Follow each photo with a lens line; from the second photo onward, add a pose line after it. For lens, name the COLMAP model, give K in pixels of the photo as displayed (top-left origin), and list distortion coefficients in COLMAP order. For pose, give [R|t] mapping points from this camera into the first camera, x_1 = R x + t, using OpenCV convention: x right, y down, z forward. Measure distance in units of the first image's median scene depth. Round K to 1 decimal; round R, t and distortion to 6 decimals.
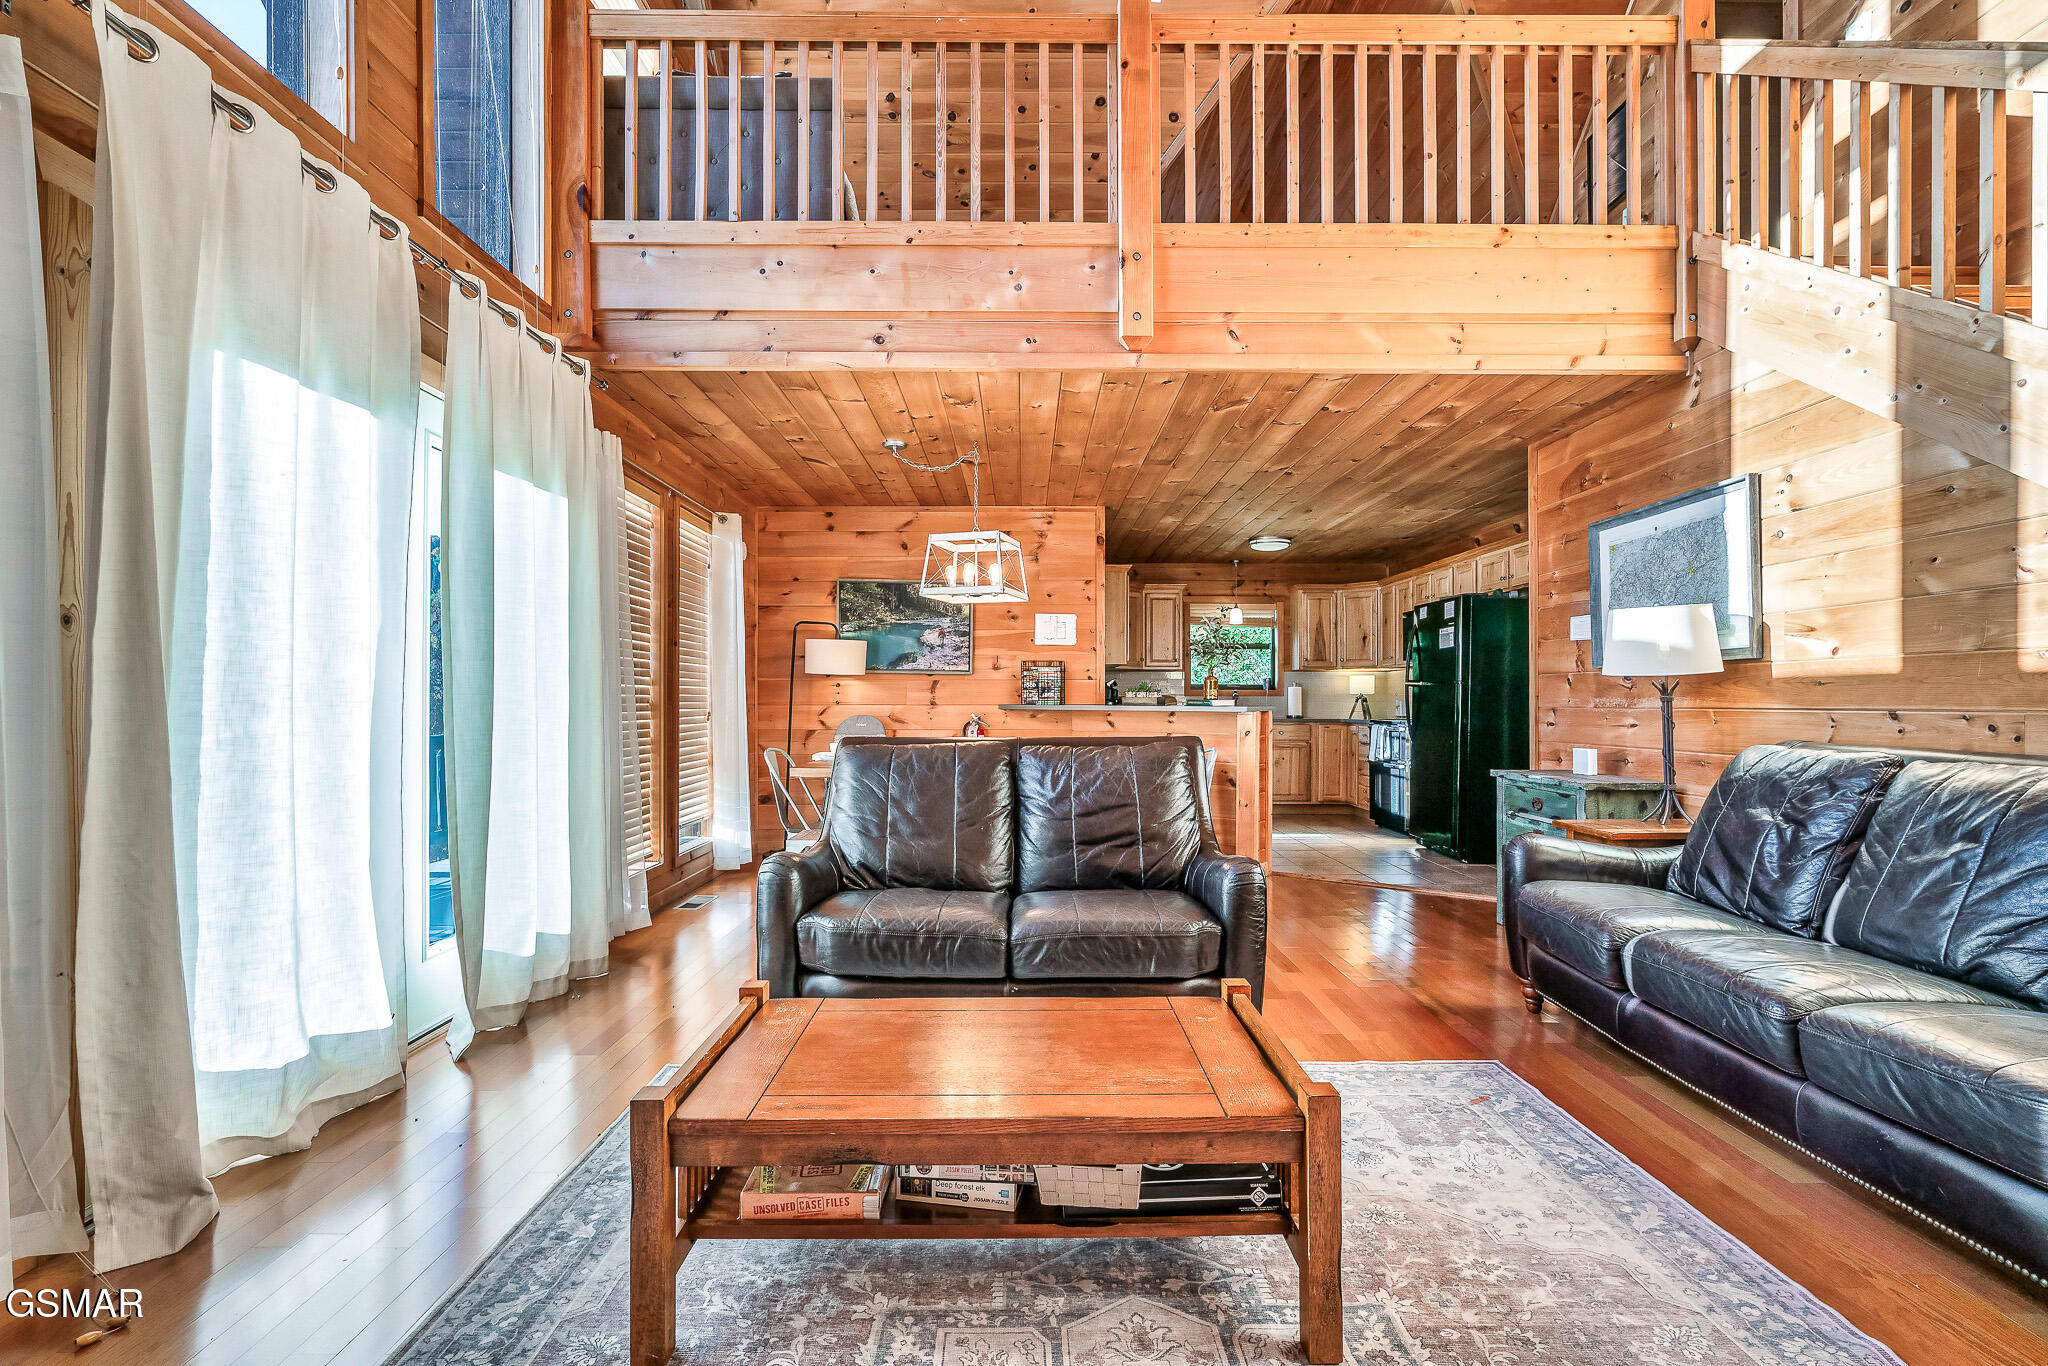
lens RADIAL K [[945.8, 0, 1031.6], [0, 945.8, 702.0], [0, 0, 1]] dist [-0.003509, 0.003624]
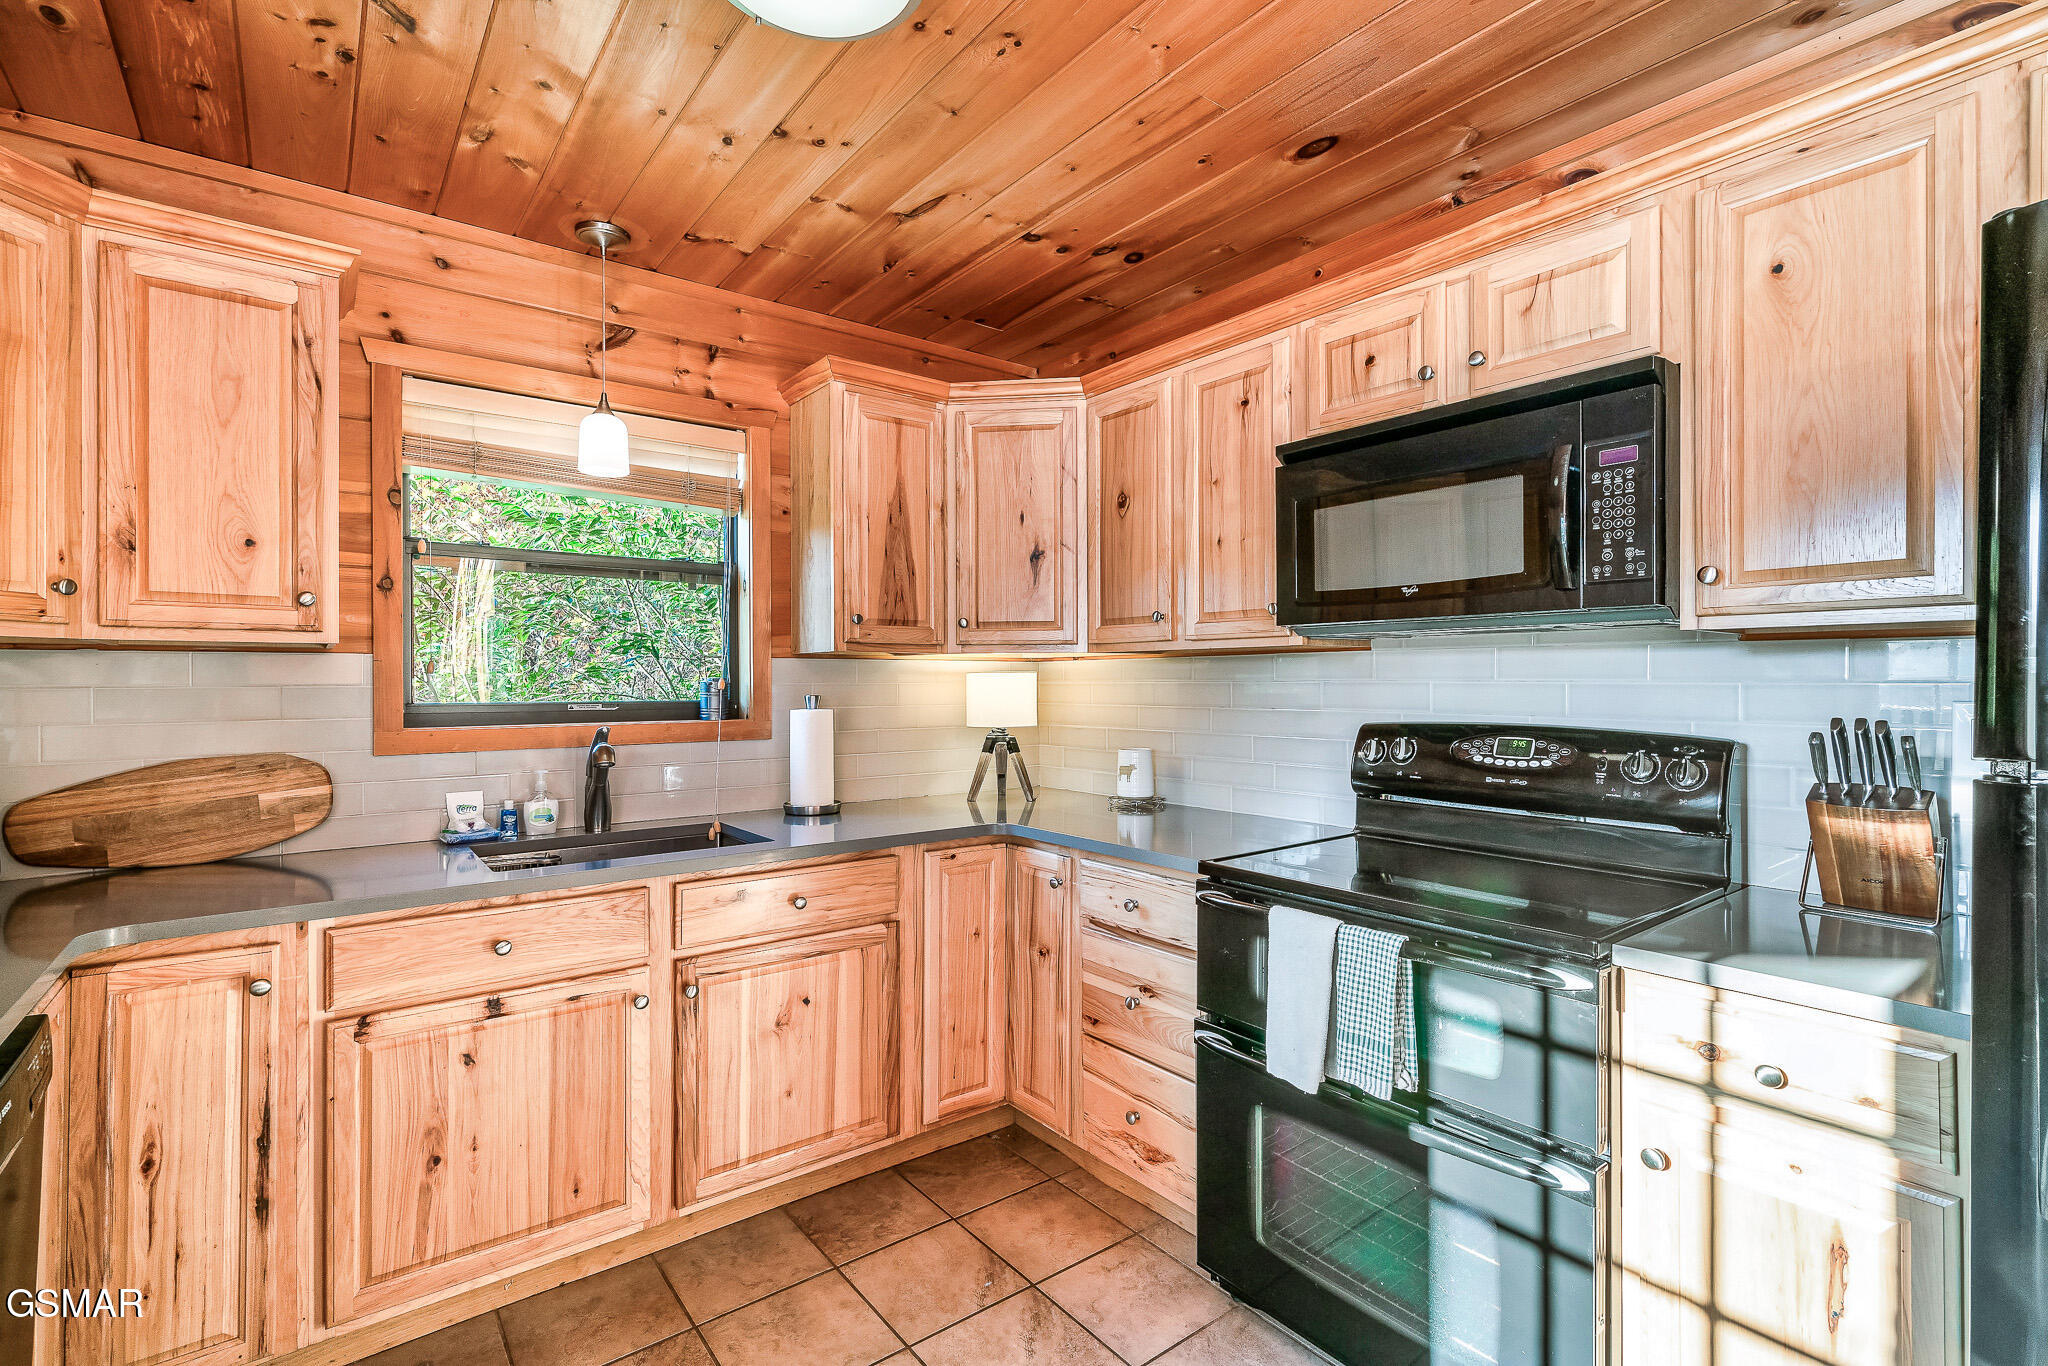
lens RADIAL K [[945.8, 0, 1038.8], [0, 945.8, 681.7], [0, 0, 1]] dist [-0.003509, 0.003624]
pose [[0.793771, -0.002316, 0.608213, 0.380885], [0.004750, 0.999986, -0.002391, -0.058984], [-0.608198, 0.004786, 0.793771, 1.793053]]
